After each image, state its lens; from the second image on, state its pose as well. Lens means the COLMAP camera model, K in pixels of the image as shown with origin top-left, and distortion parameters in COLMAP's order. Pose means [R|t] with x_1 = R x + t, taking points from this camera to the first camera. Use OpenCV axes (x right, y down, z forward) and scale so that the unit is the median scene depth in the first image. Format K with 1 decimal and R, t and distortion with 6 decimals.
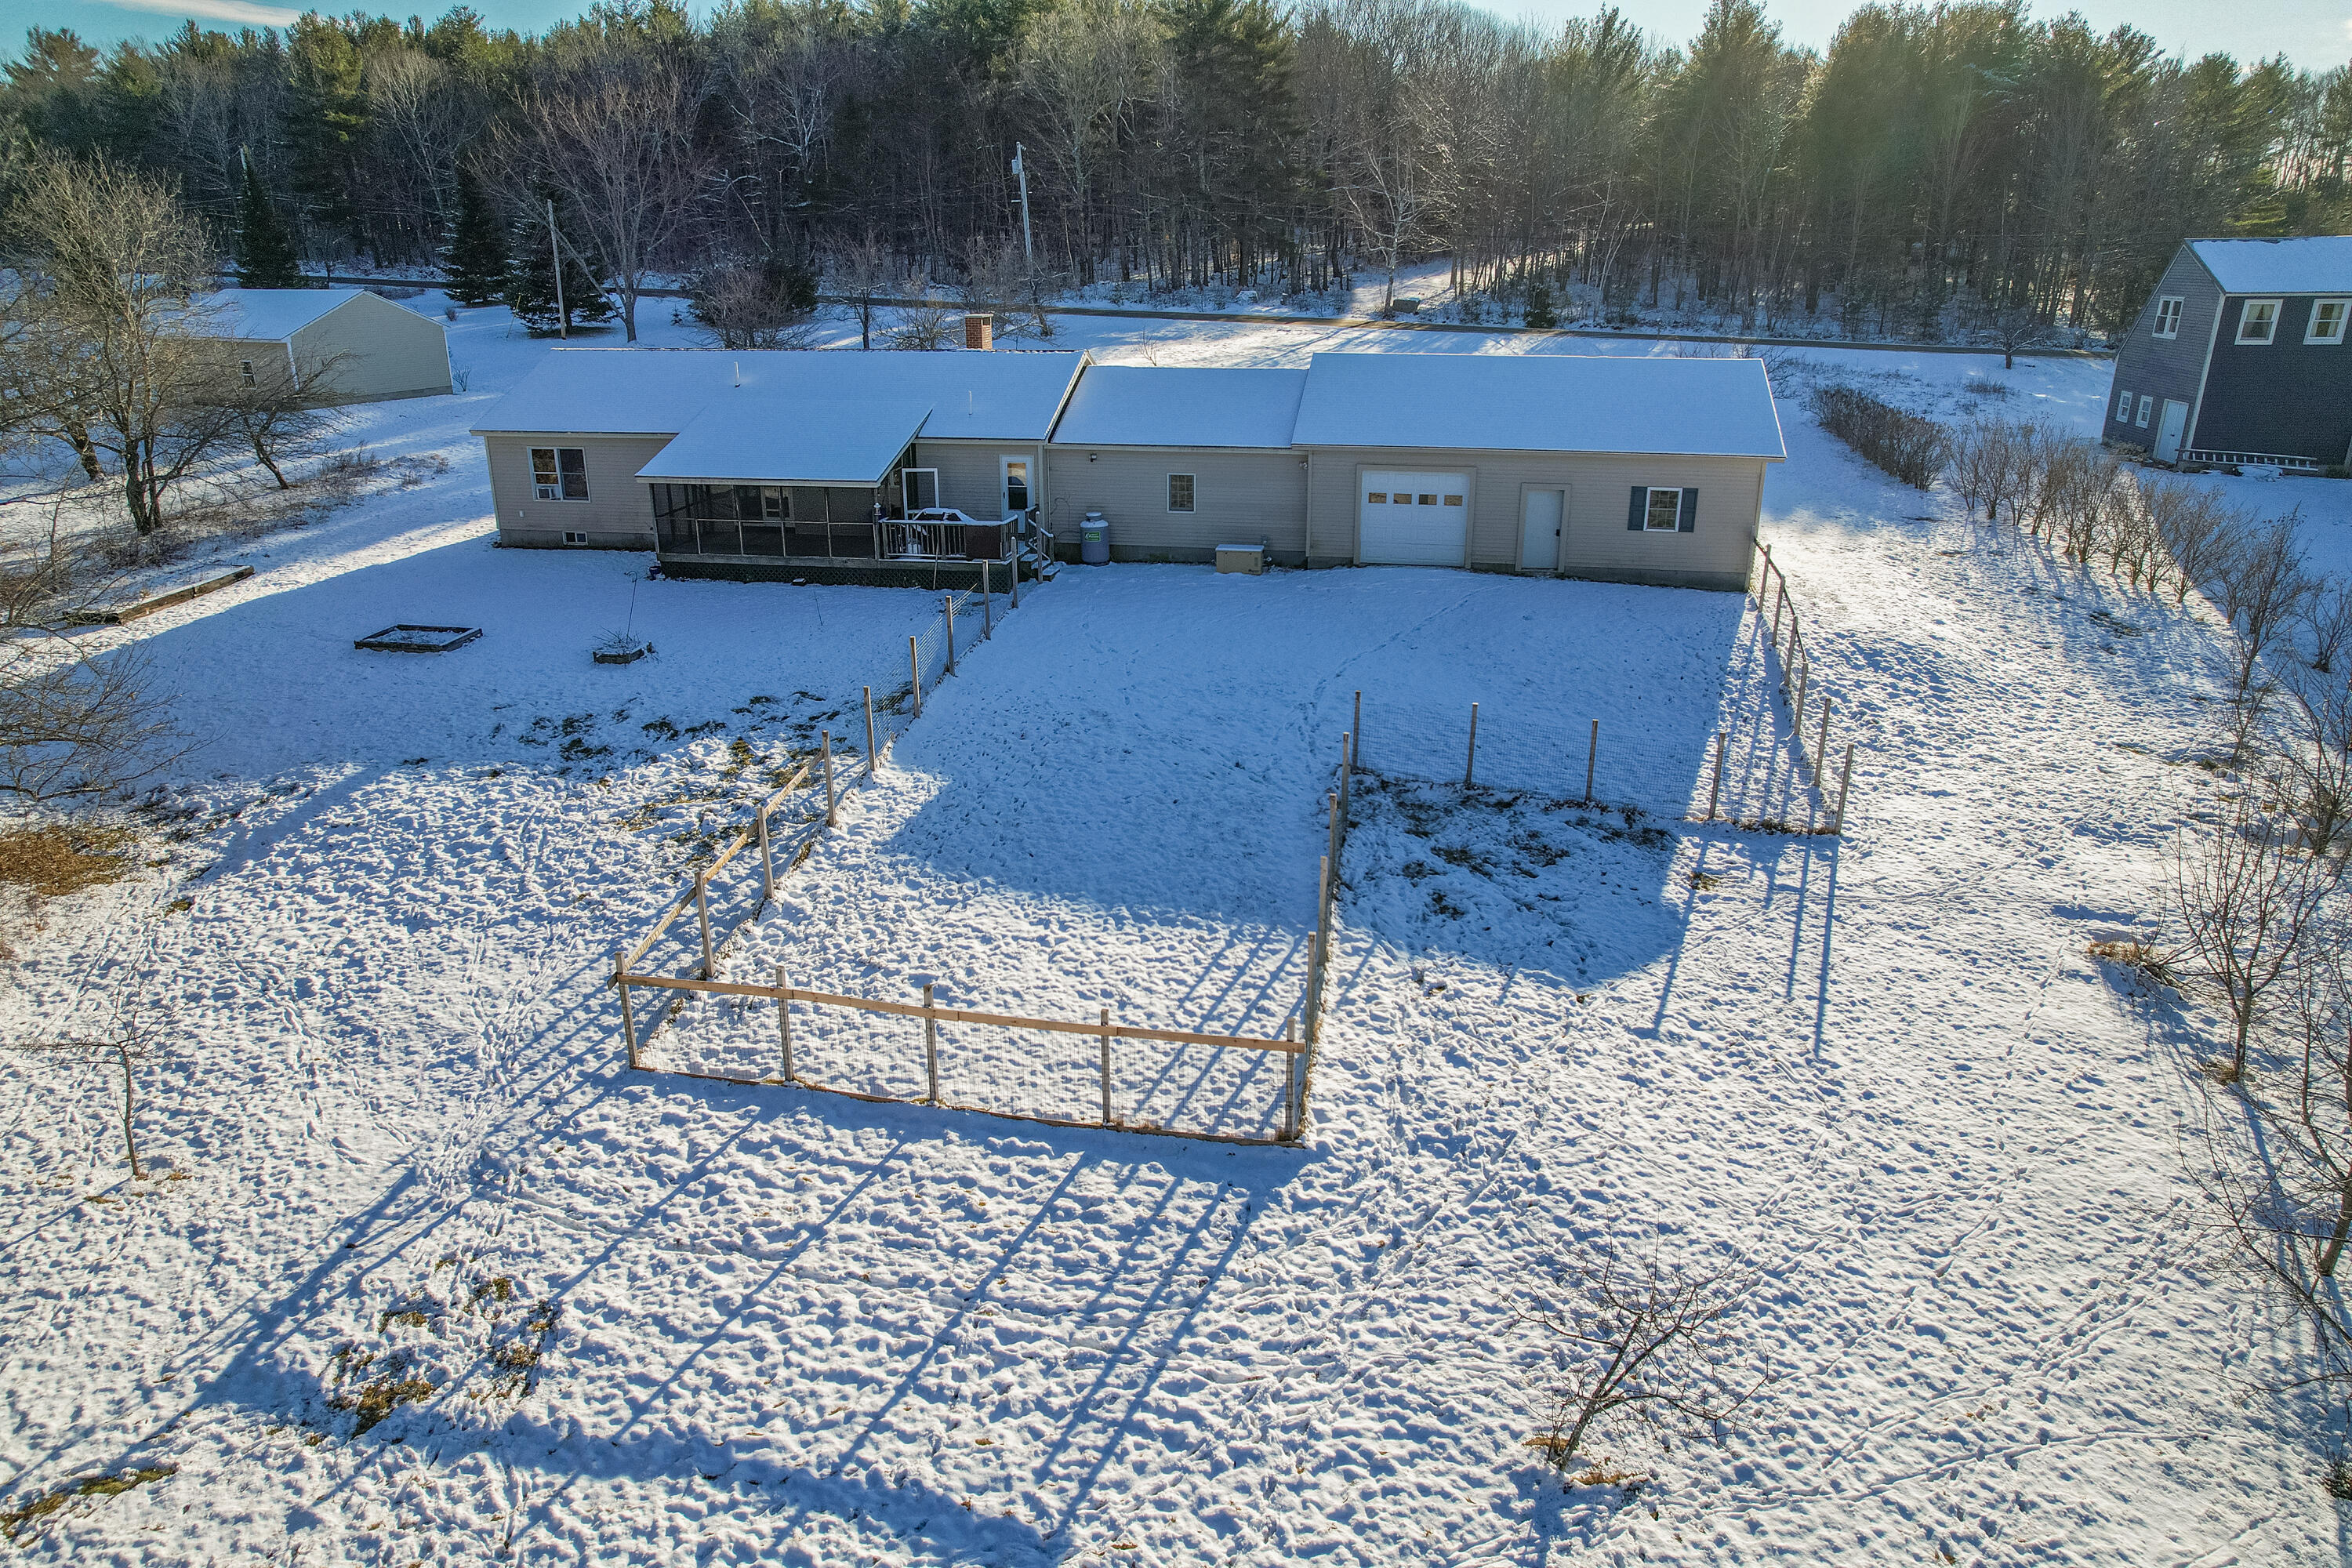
lens RADIAL K [[1504.8, 0, 1178.1], [0, 1504.8, 778.7], [0, 0, 1]] dist [-0.042756, 0.006808]
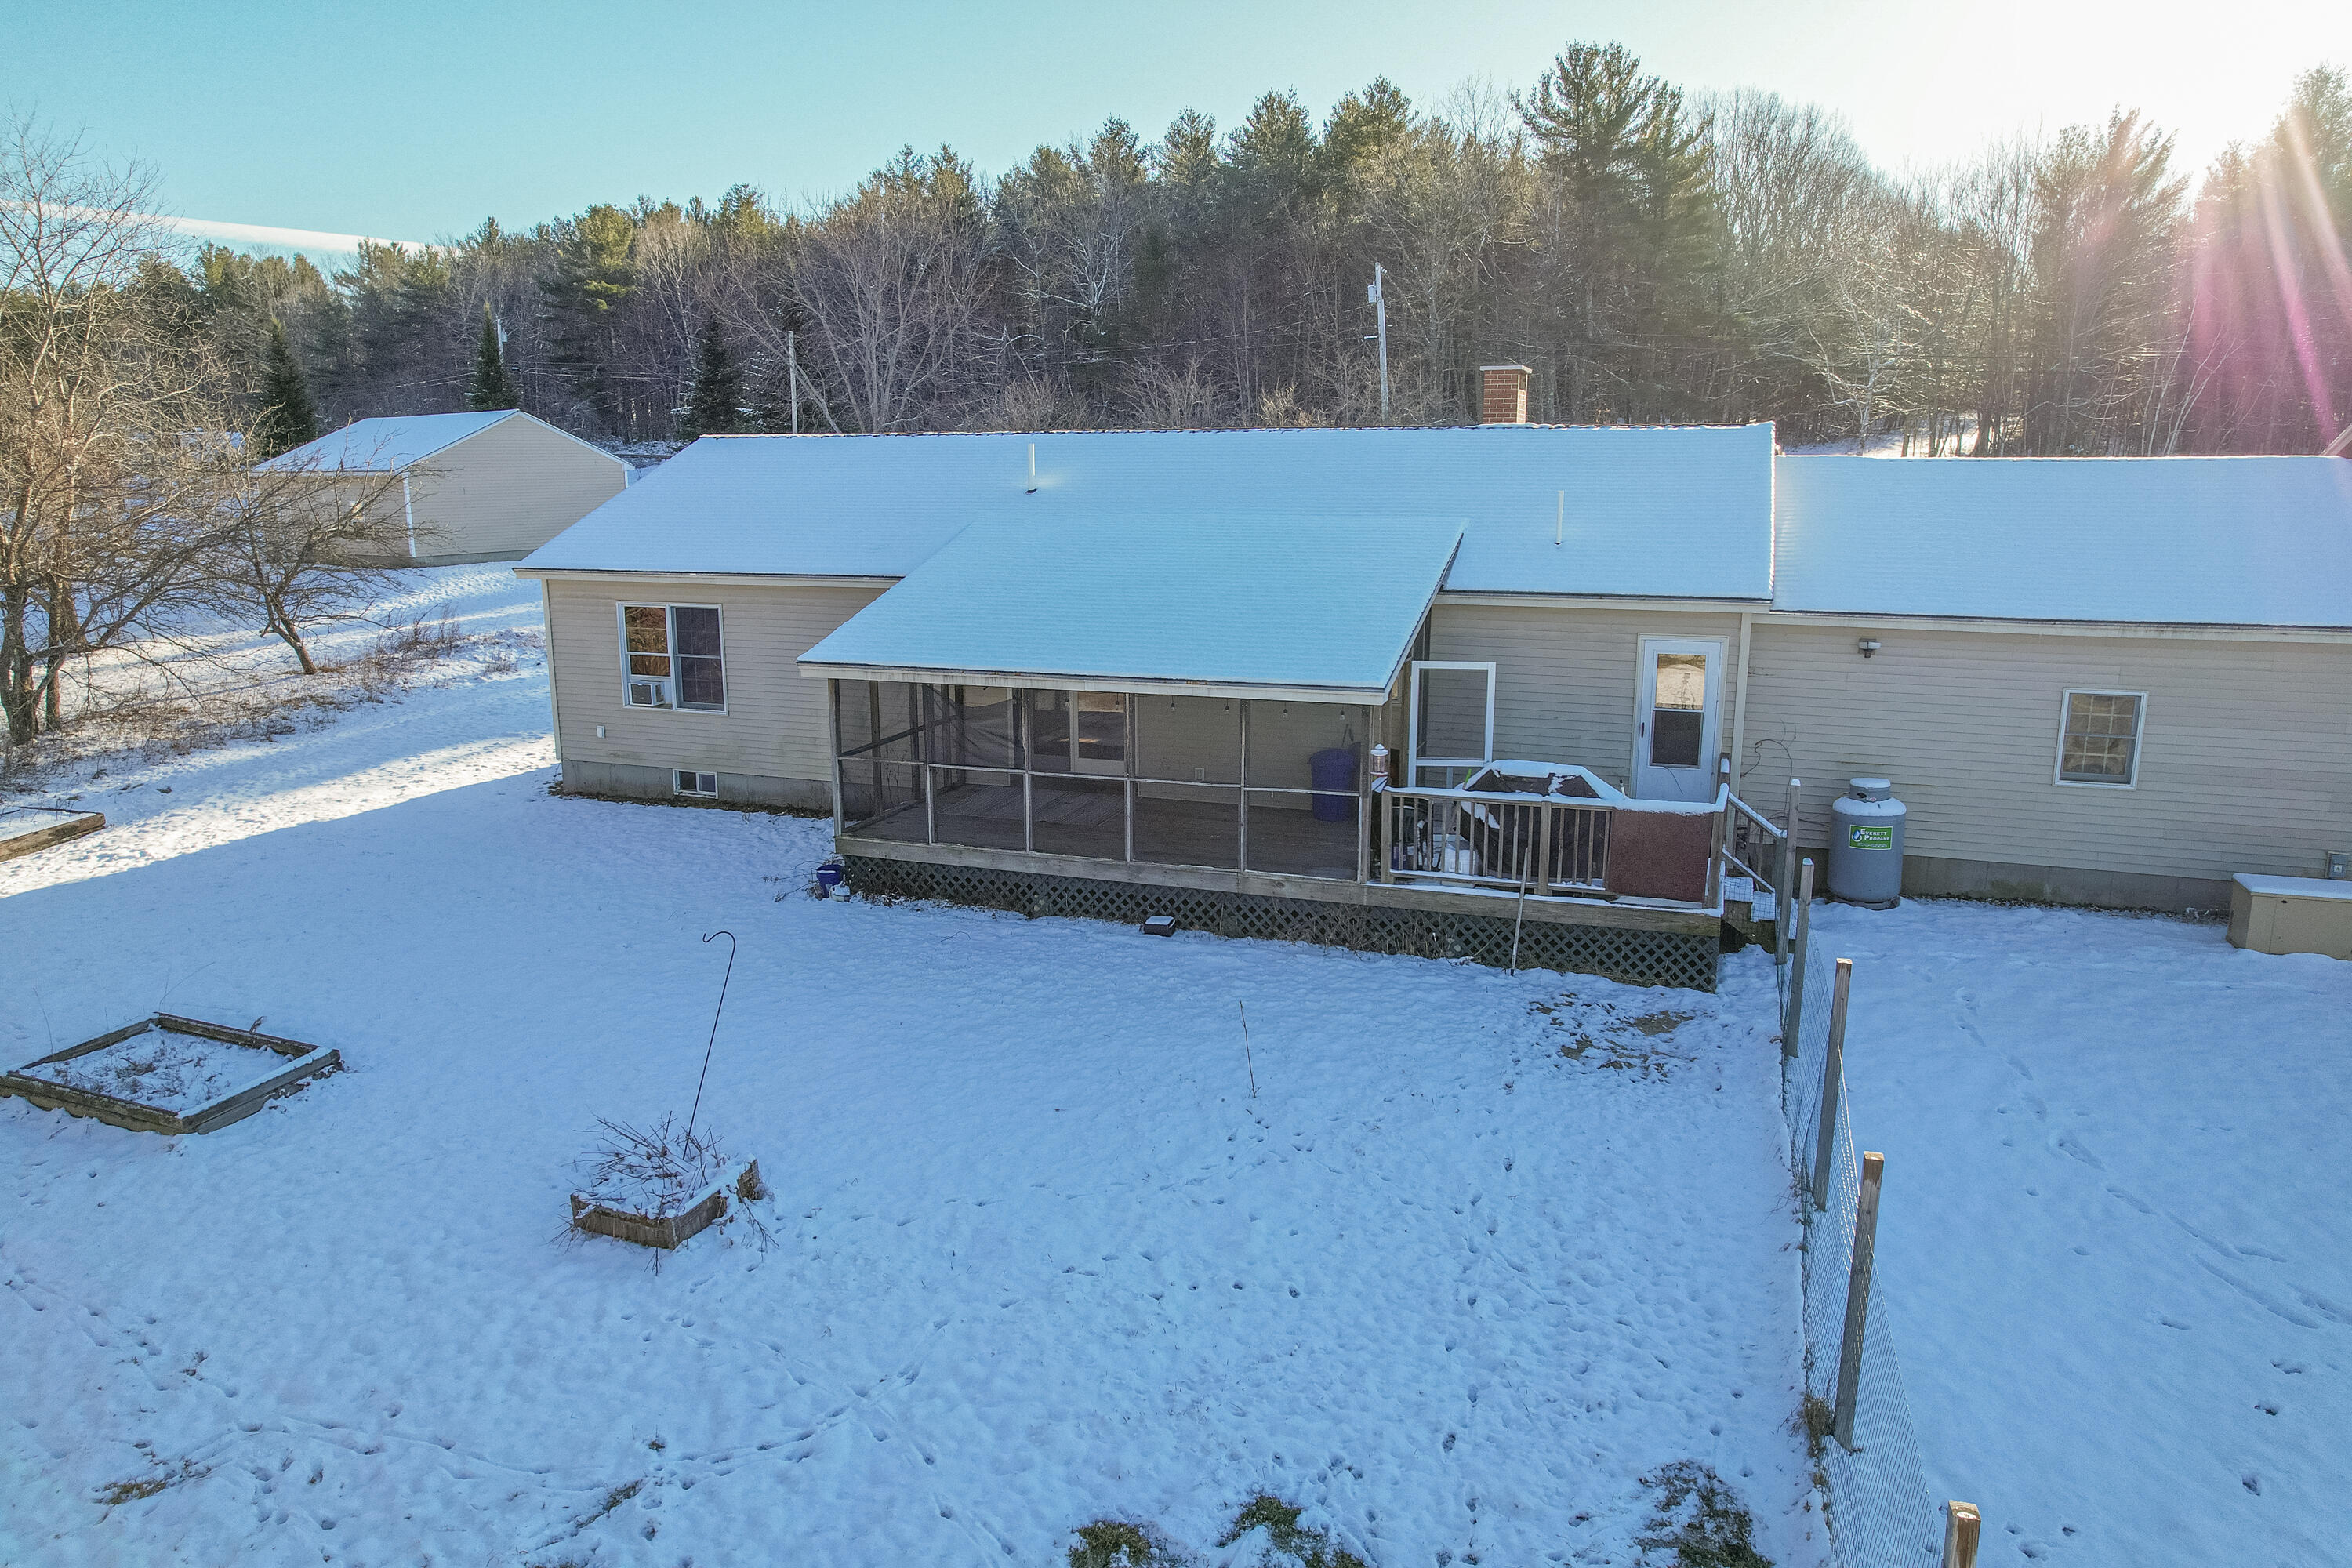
lens RADIAL K [[1504.8, 0, 1172.0], [0, 1504.8, 779.6], [0, 0, 1]] dist [-0.042756, 0.006808]
pose [[0.987094, 0.033026, -0.156701, -0.171719], [-0.054307, 0.989555, -0.133536, -0.106865], [0.150654, 0.140323, 0.978577, 0.546198]]
